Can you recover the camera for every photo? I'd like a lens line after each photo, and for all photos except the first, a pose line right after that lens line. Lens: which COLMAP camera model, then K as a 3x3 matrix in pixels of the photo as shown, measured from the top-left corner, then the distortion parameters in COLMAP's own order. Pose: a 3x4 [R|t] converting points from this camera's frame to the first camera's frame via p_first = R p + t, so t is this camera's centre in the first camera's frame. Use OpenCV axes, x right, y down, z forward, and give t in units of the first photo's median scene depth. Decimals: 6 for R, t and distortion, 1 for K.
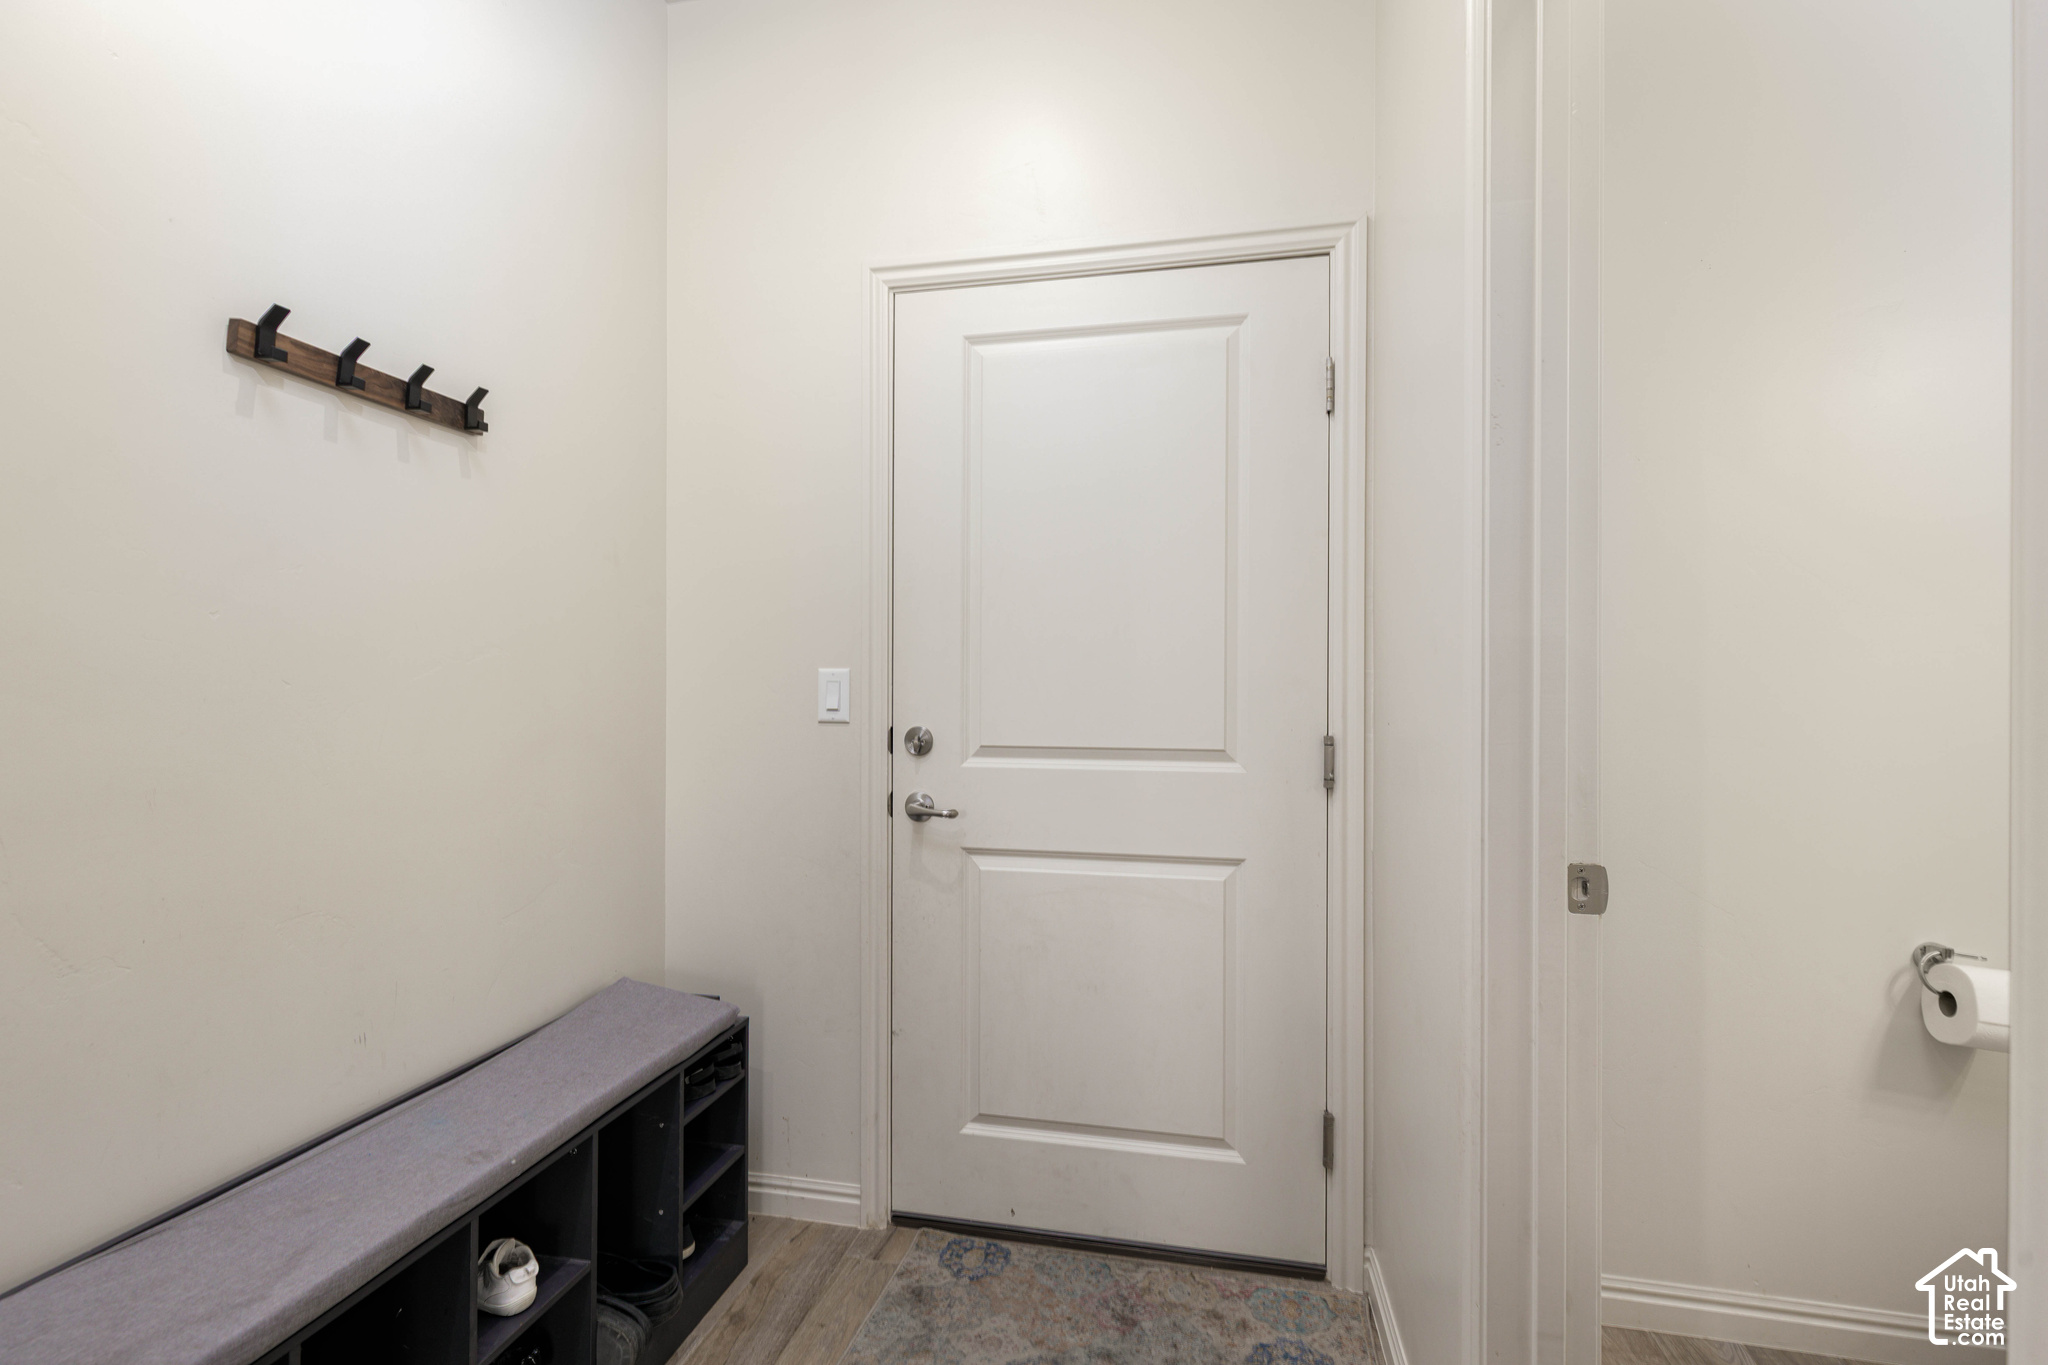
lens RADIAL K [[918.4, 0, 1024.0], [0, 918.4, 682.5], [0, 0, 1]] dist [-0.001201, -0.000593]
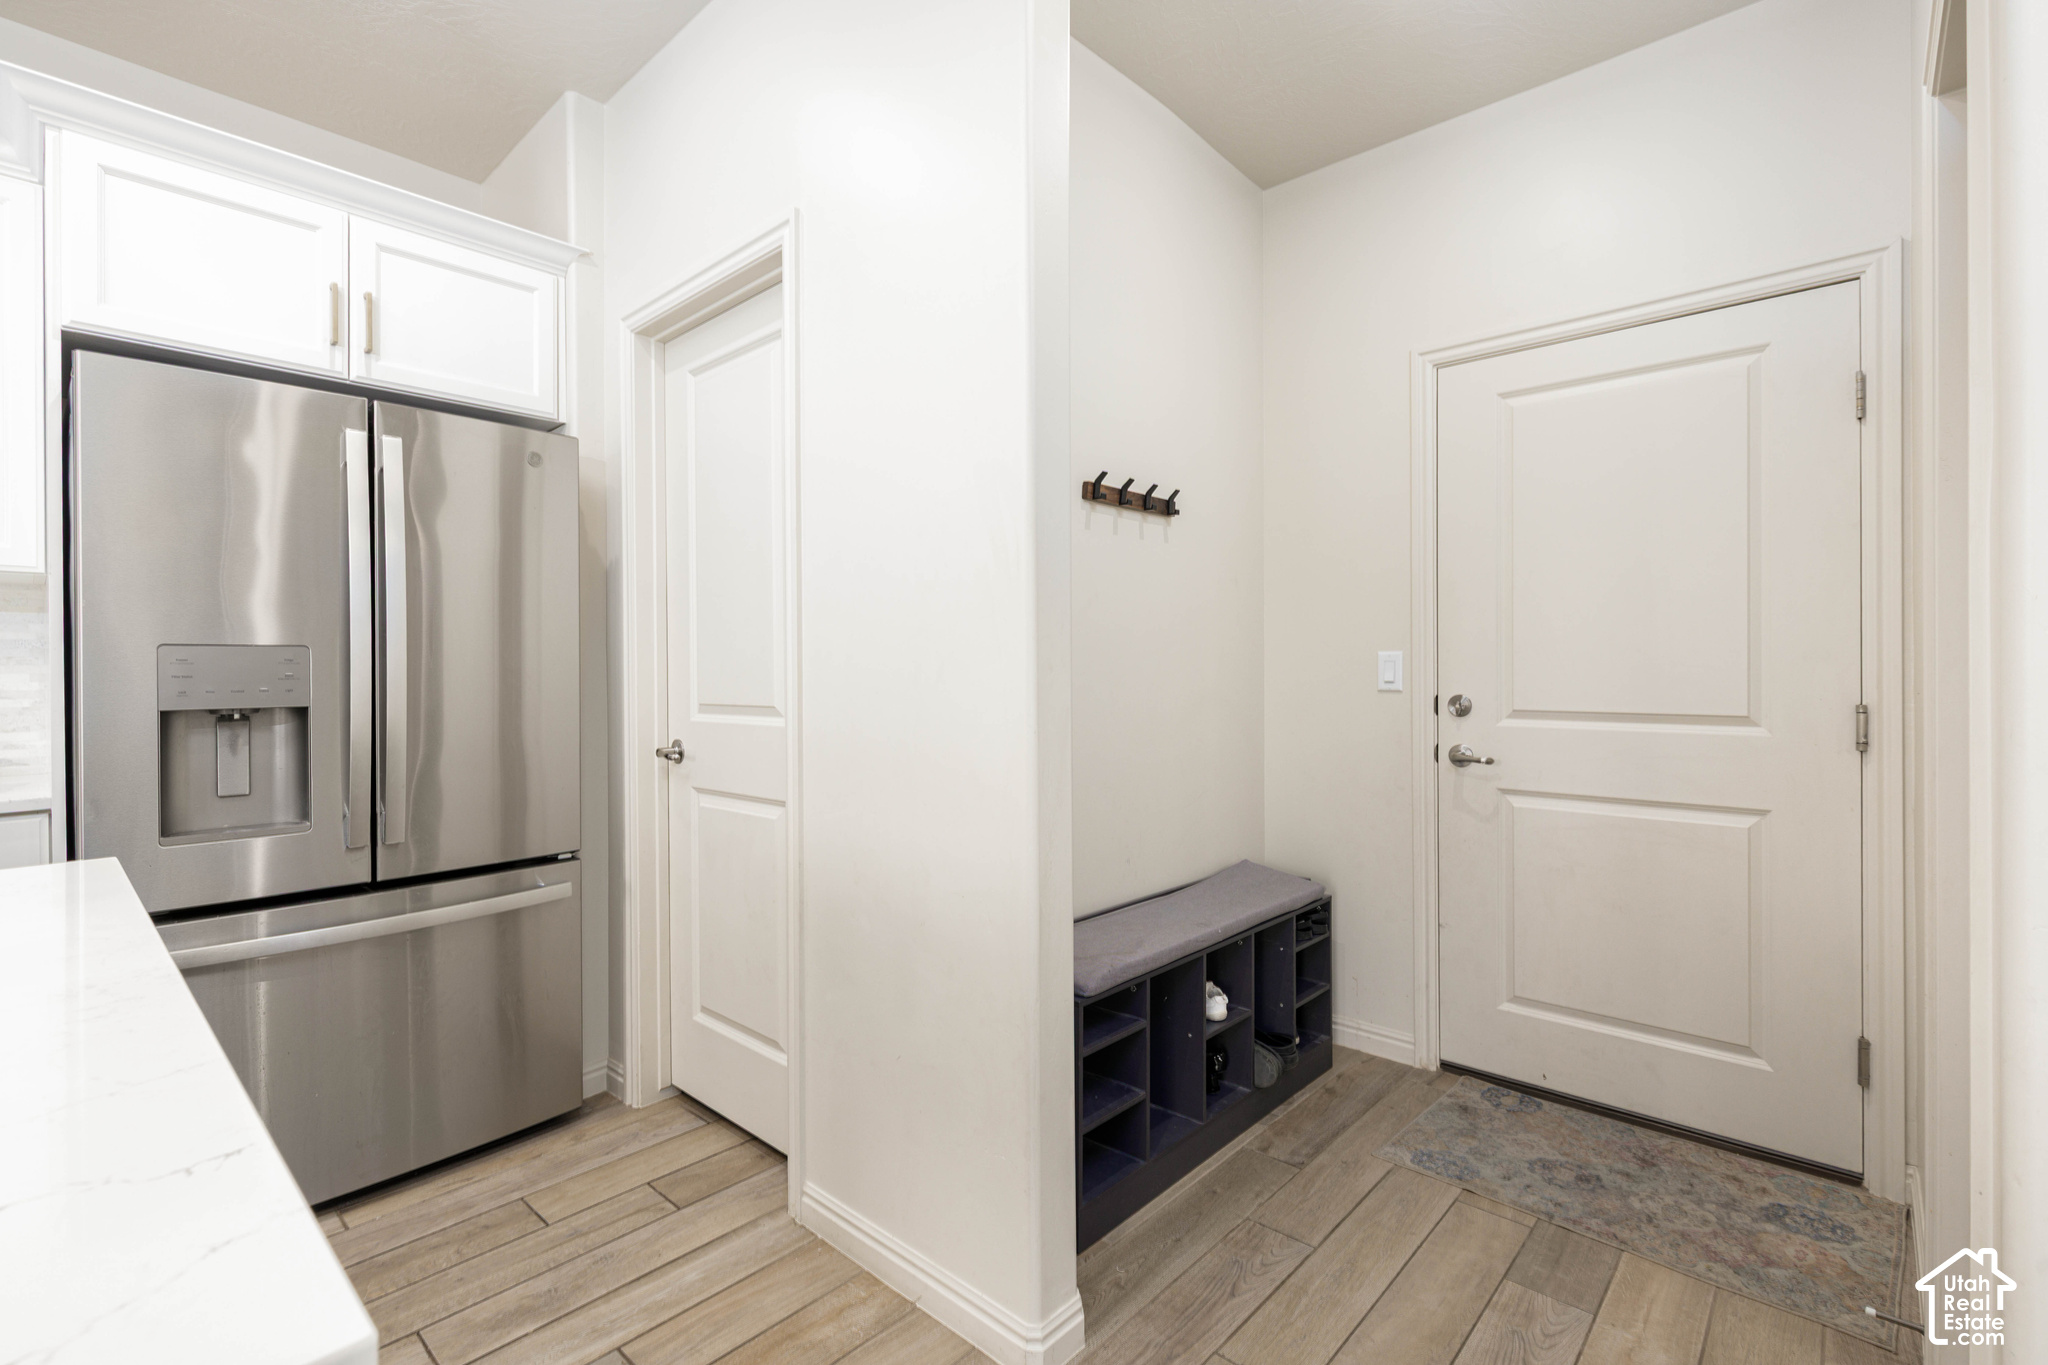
lens RADIAL K [[924.5, 0, 1021.4], [0, 924.5, 668.0], [0, 0, 1]] dist [0.001895, -0.000297]
pose [[0.860029, -0.006202, -0.510208, 0.023943], [0.009417, 0.999949, 0.003719, -0.001244], [0.510159, -0.008003, 0.860043, -0.507728]]
